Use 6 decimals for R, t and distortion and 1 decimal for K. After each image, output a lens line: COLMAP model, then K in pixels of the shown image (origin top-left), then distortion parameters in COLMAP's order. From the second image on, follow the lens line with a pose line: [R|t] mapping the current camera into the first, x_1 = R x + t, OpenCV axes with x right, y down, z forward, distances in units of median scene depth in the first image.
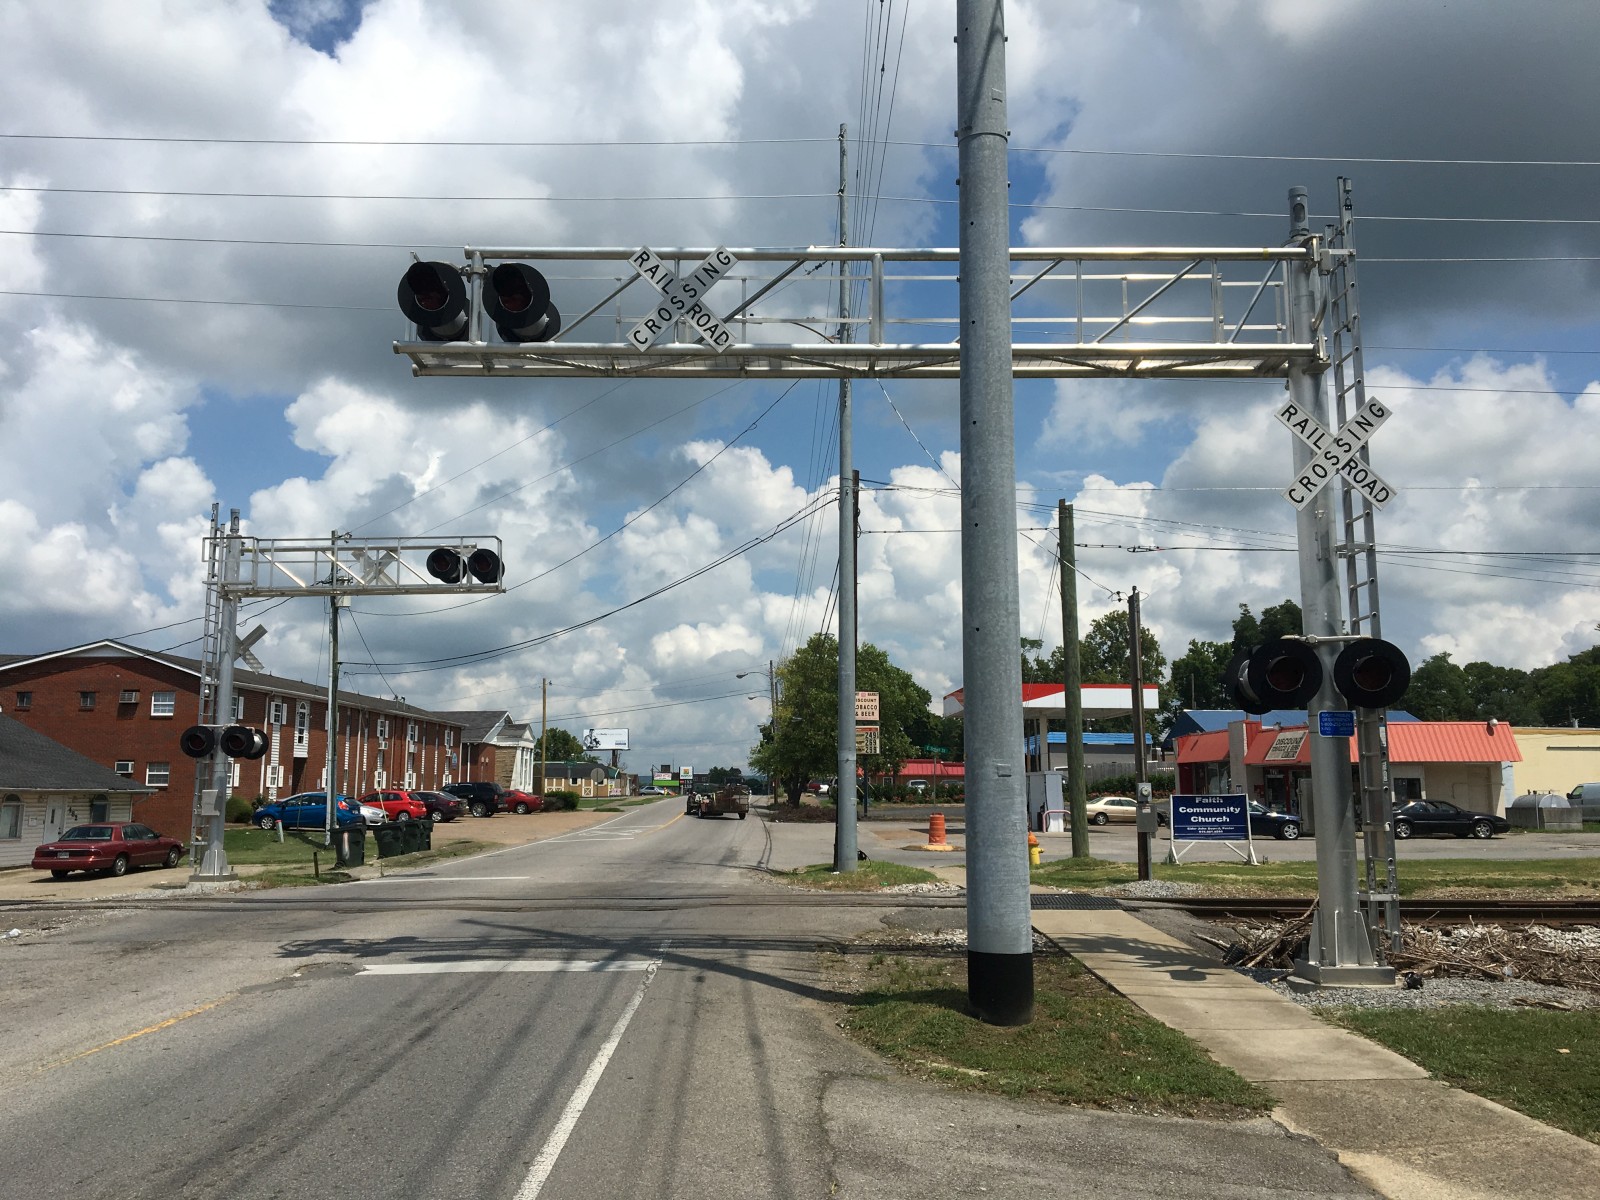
lens RADIAL K [[1364.0, 0, 805.4], [0, 1364.0, 601.0], [0, 0, 1]] dist [0.004920, 0.000249]
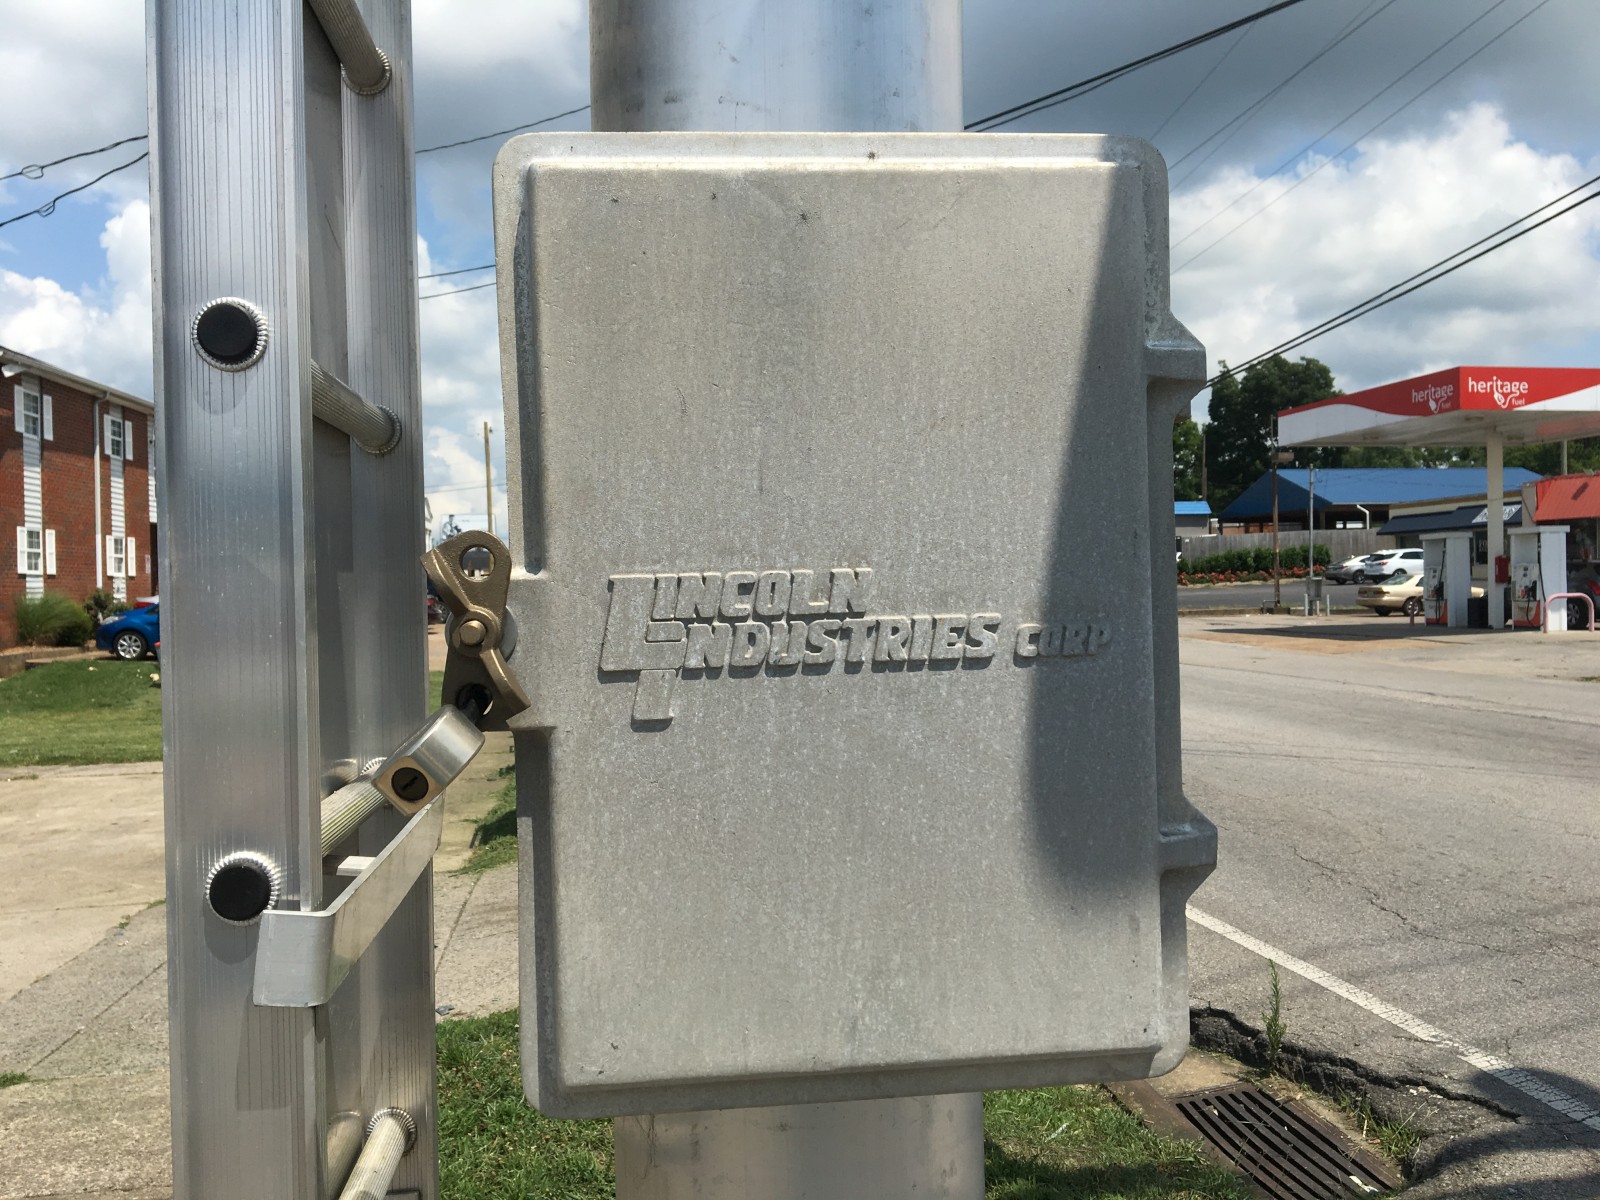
lens RADIAL K [[1364.0, 0, 795.3], [0, 1364.0, 601.0], [0, 0, 1]] dist [0.004920, 0.000249]
pose [[0.990970, -0.016878, 0.133020, -0.198899], [-0.003497, 0.988456, 0.151469, 0.064003], [-0.134040, -0.150566, 0.979471, 0.438992]]
